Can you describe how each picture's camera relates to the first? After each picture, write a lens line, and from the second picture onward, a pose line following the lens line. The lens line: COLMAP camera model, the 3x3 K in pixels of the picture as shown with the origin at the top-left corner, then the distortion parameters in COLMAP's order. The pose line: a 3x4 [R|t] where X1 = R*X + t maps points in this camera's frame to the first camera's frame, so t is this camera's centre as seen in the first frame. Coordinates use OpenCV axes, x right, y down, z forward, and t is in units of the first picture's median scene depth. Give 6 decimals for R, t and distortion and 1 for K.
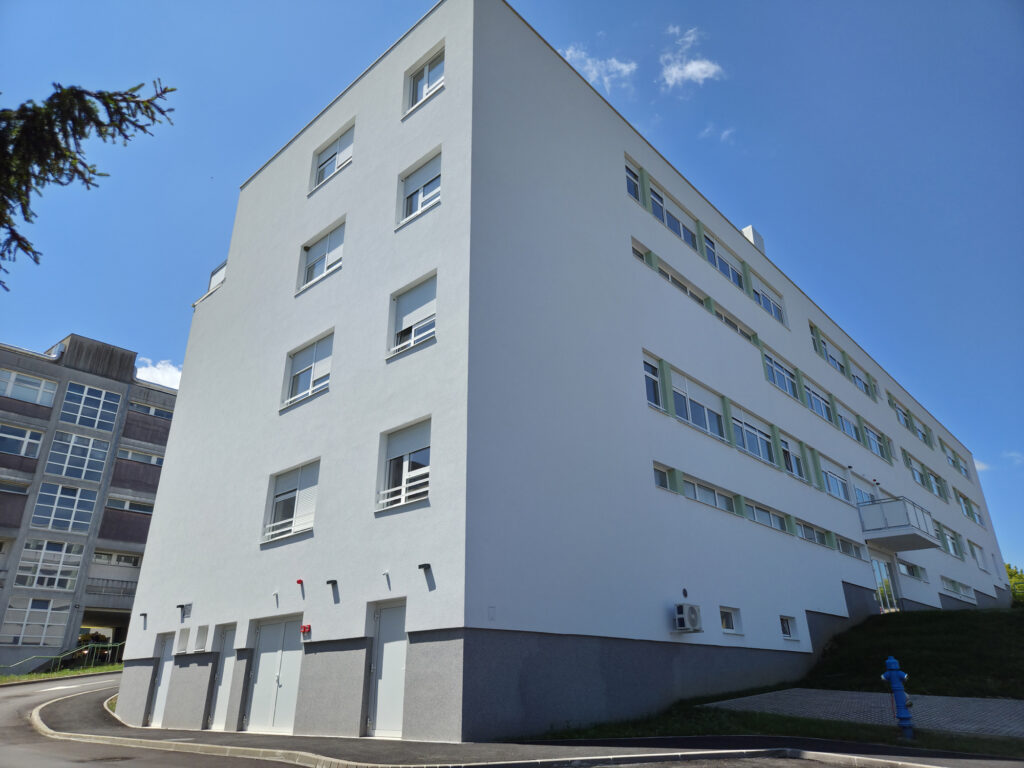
lens RADIAL K [[688.1, 0, 508.0], [0, 688.1, 373.1], [0, 0, 1]] dist [0.028825, -0.036239]
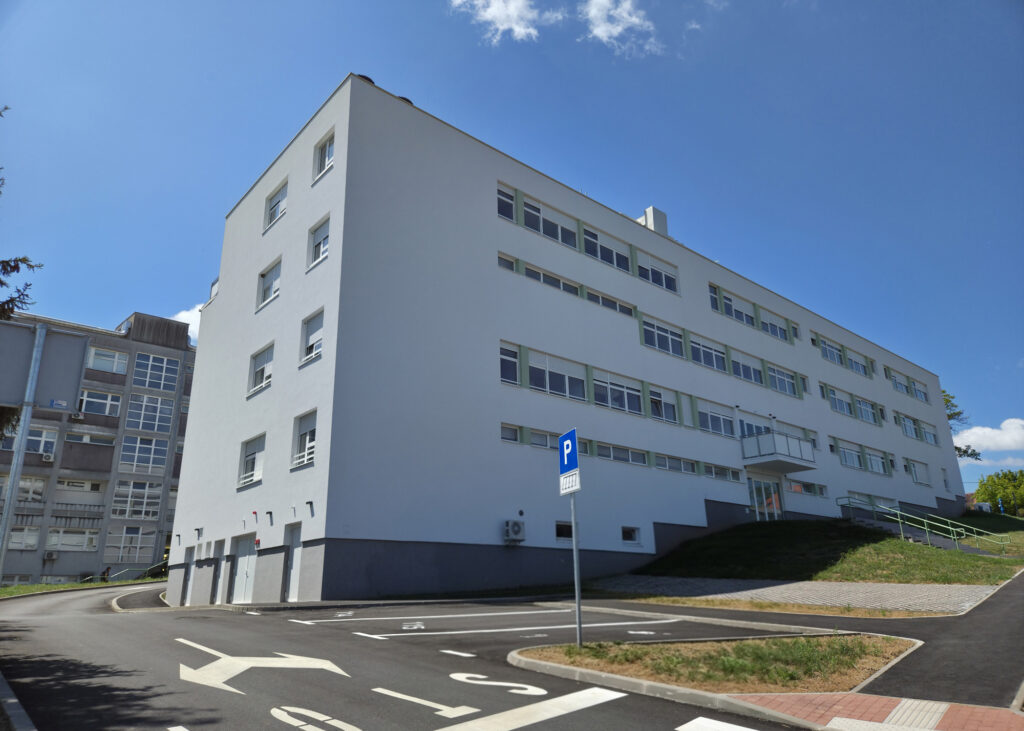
lens RADIAL K [[702.2, 0, 514.5], [0, 702.2, 367.9], [0, 0, 1]] dist [0.021917, -0.036363]
pose [[0.993232, -0.045130, -0.107017, 0.372817], [0.056222, 0.993091, 0.103003, -0.122558], [0.101629, -0.108323, 0.988907, -0.381373]]
